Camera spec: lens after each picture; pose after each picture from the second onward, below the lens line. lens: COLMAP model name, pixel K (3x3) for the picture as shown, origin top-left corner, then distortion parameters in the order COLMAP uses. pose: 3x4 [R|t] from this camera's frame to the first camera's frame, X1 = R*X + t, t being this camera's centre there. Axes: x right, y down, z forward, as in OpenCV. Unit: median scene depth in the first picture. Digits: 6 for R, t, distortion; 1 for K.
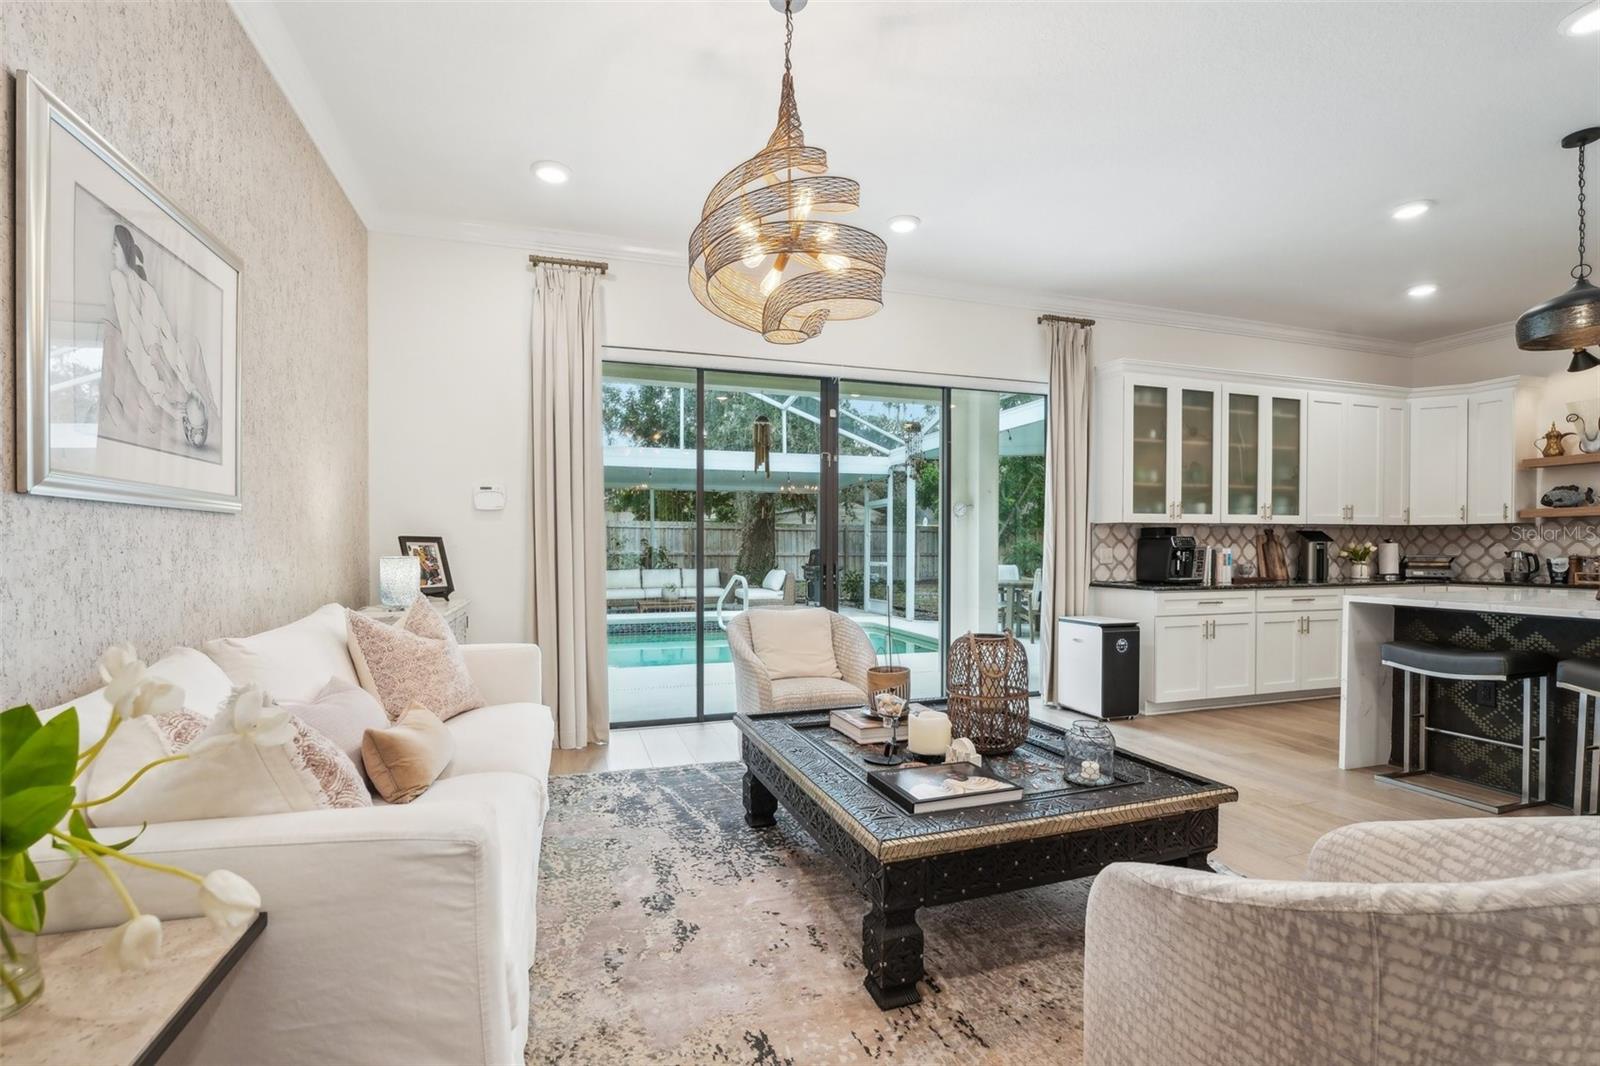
lens RADIAL K [[712.5, 0, 796.2], [0, 712.5, 551.8], [0, 0, 1]] dist [-0.019344, 0.000019]
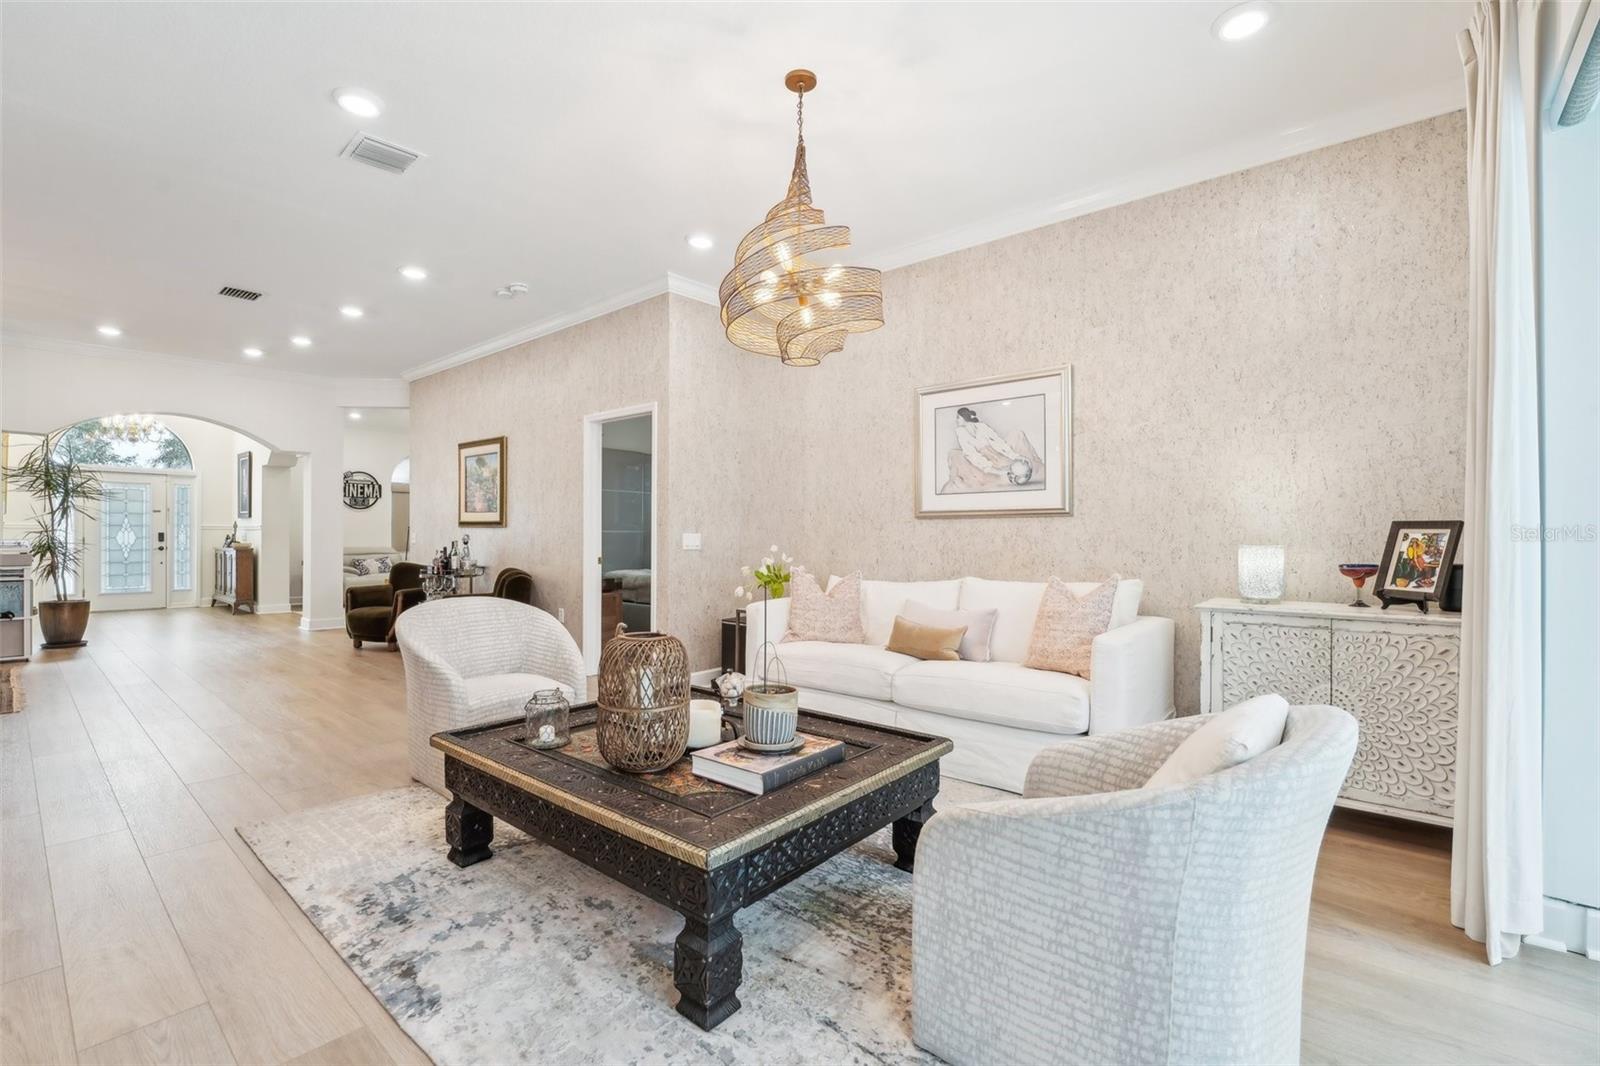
lens RADIAL K [[701.6, 0, 797.7], [0, 701.6, 535.3], [0, 0, 1]] dist [-0.021745, -0.000220]
pose [[-0.852998, 0.000046, -0.521915, 0.268963], [-0.004406, 0.999964, 0.007288, -0.006486], [0.521896, 0.008516, -0.852966, 0.882424]]
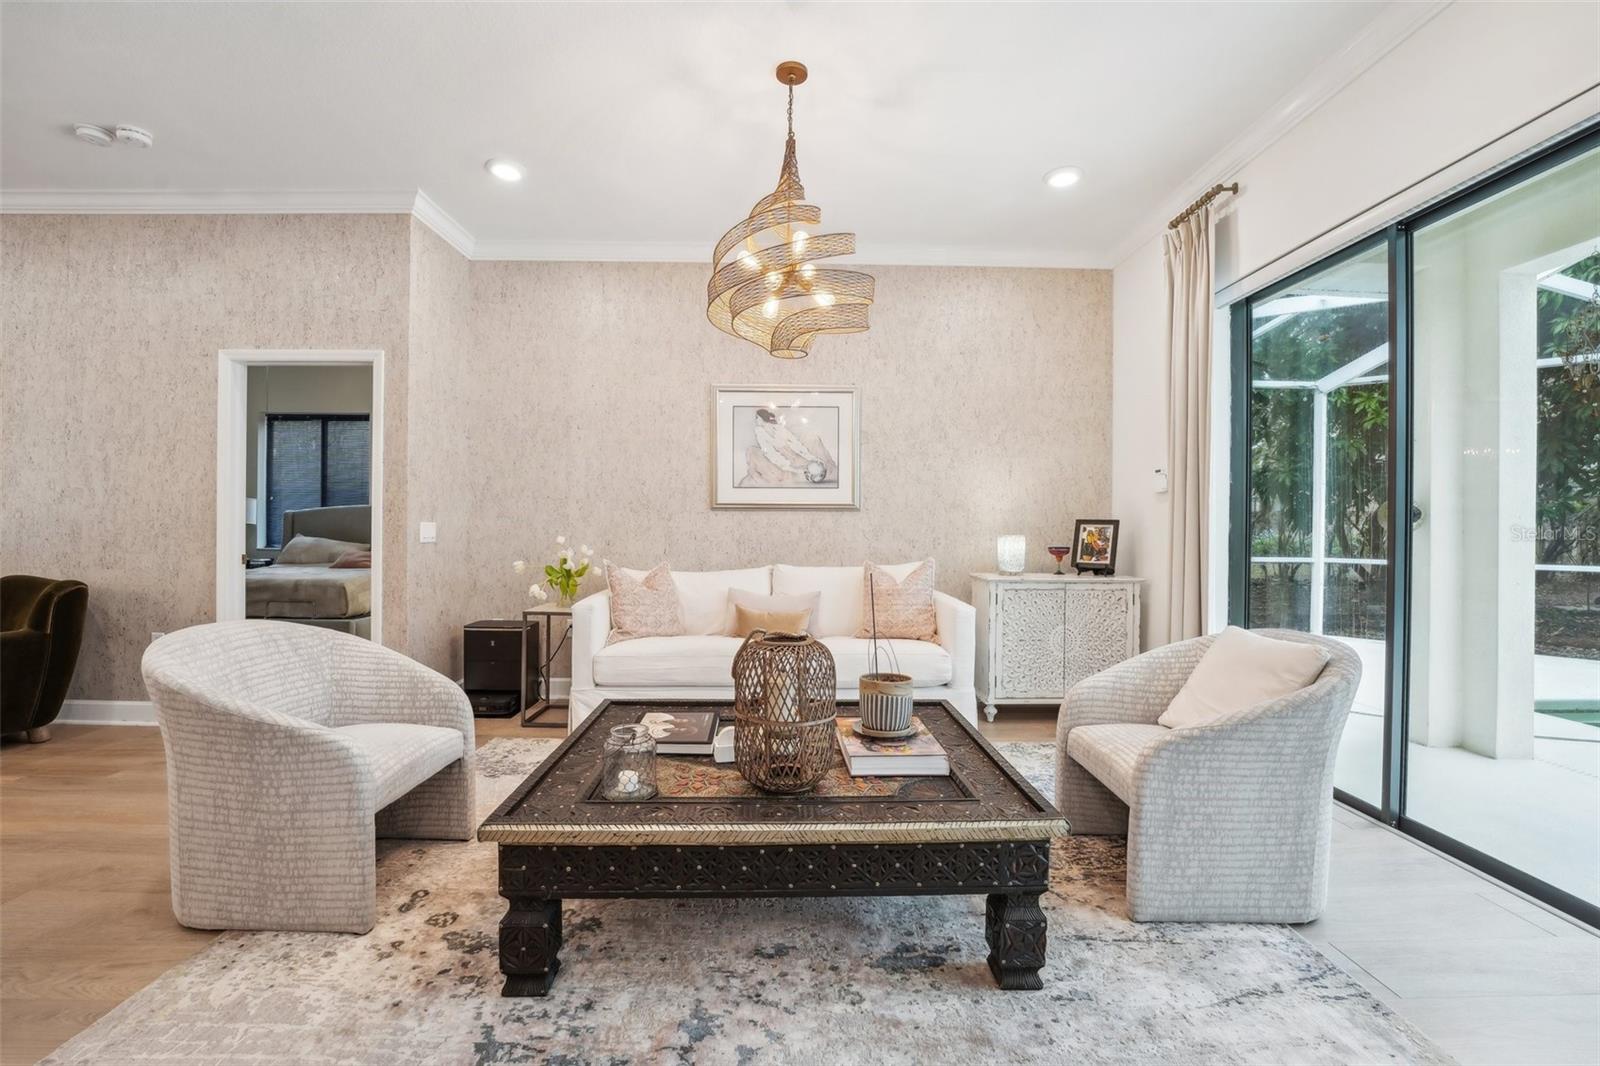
lens RADIAL K [[669.8, 0, 797.7], [0, 669.8, 529.4], [0, 0, 1]] dist [-0.026473, 0.000279]
pose [[-0.290070, 0.003836, -0.956998, 0.469440], [-0.014237, 0.999864, 0.008323, -0.005264], [0.956899, 0.016039, -0.289976, 0.589501]]
